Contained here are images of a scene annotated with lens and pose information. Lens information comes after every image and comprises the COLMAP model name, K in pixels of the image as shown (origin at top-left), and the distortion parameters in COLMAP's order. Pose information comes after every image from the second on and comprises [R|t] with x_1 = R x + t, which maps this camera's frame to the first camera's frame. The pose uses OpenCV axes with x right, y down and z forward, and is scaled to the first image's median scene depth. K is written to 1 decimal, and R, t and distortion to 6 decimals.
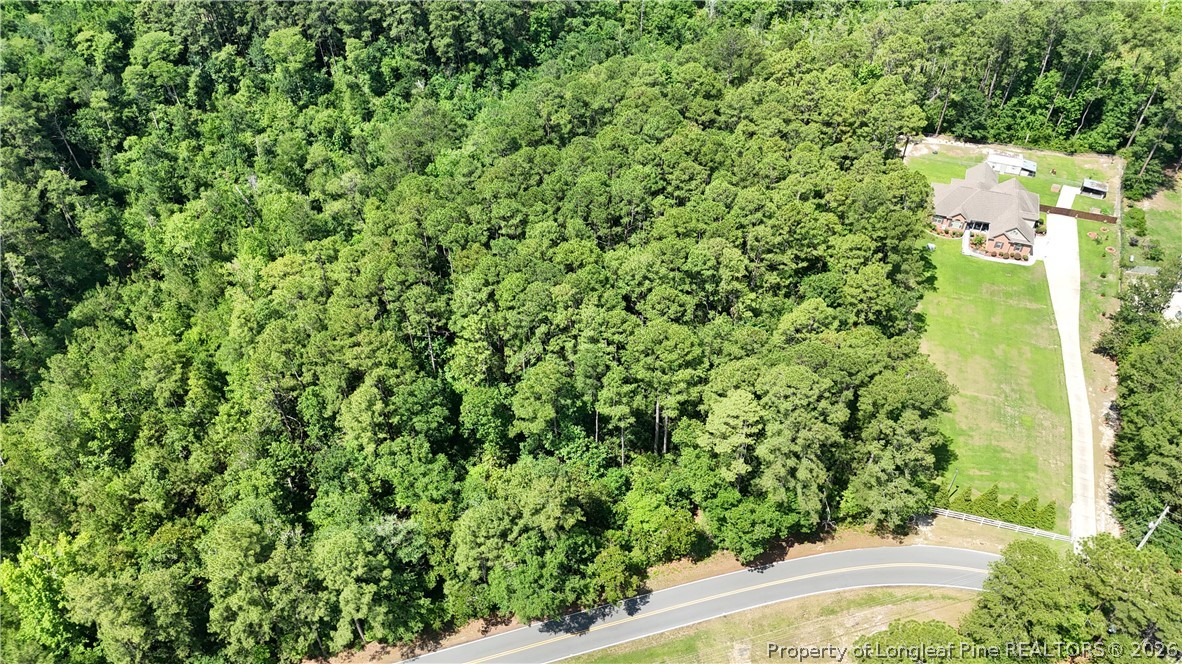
lens RADIAL K [[870.7, 0, 591.0], [0, 870.7, 332.0], [0, 0, 1]] dist [0.088194, -0.102225]
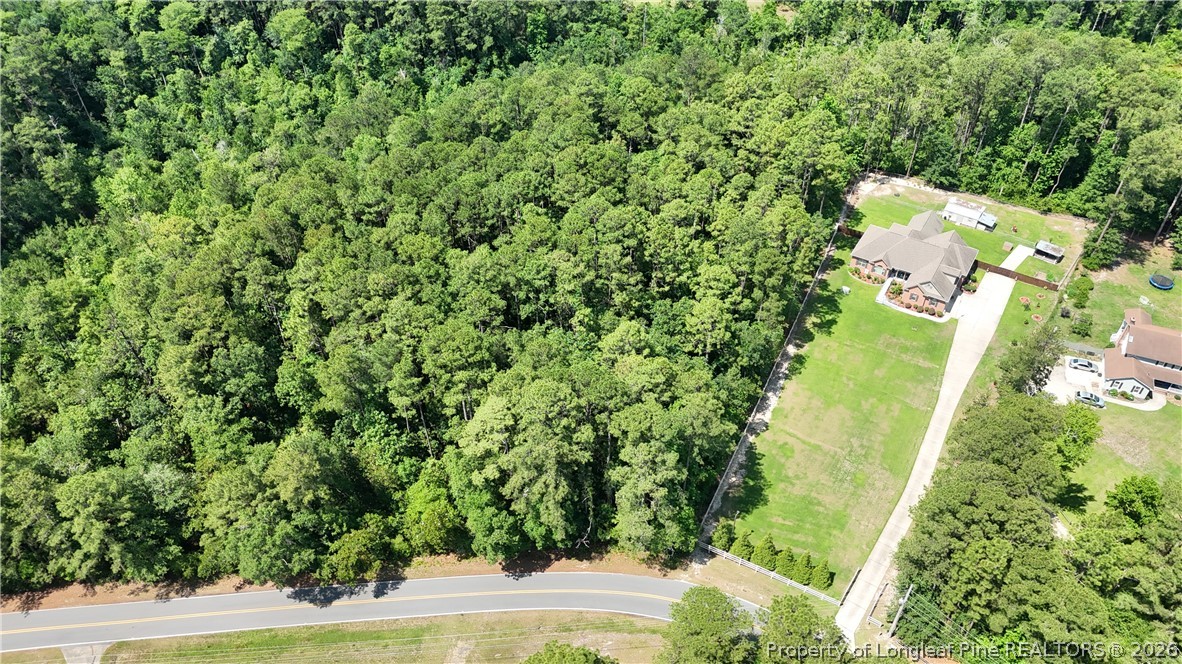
lens RADIAL K [[870.7, 0, 591.0], [0, 870.7, 332.0], [0, 0, 1]] dist [0.088194, -0.102225]
pose [[0.979272, 0.138238, -0.148045, 0.250459], [-0.138268, 0.990343, 0.010142, -0.020925], [0.148017, 0.010538, 0.988929, 0.003735]]
